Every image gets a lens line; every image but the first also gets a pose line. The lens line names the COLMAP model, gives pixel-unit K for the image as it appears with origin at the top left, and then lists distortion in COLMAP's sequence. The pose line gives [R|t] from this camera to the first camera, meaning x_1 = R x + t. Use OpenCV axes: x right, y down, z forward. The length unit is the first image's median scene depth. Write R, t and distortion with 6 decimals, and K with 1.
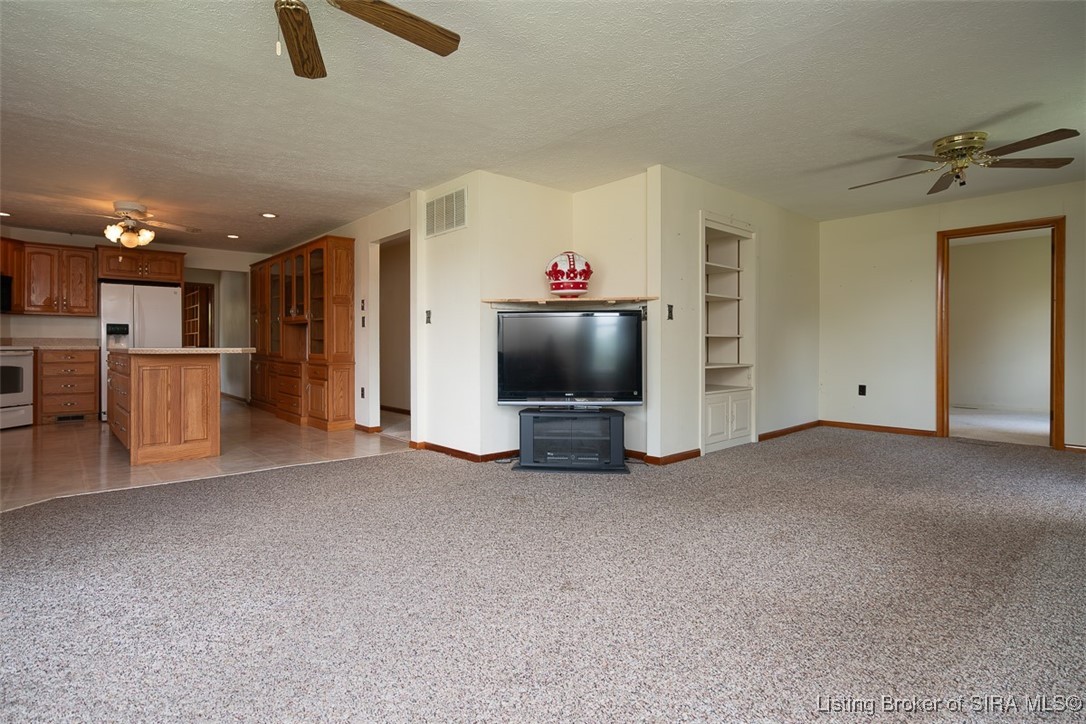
lens RADIAL K [[546.7, 0, 497.2], [0, 546.7, 345.5], [0, 0, 1]] dist [0.001763, 0.001788]
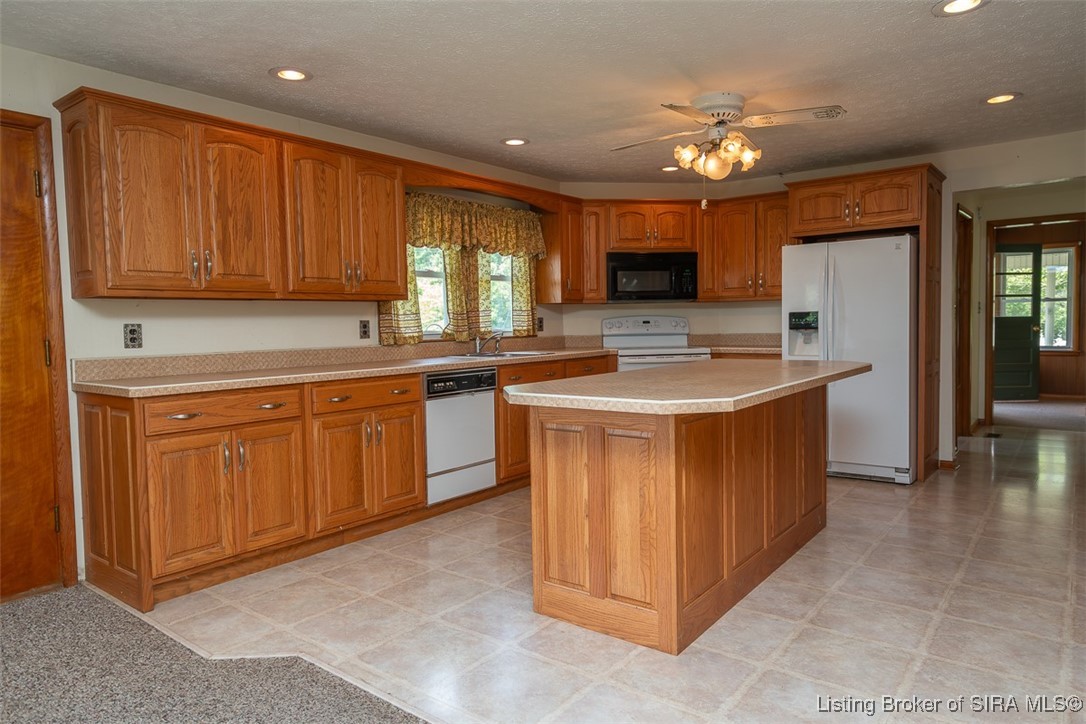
lens RADIAL K [[691.4, 0, 543.4], [0, 691.4, 357.1], [0, 0, 1]] dist [0.005204, 0.004169]
pose [[0.227059, 0.042416, -0.972957, -0.028839], [0.020835, 0.998611, 0.048396, -0.034865], [0.973658, -0.031260, 0.225860, 0.593659]]
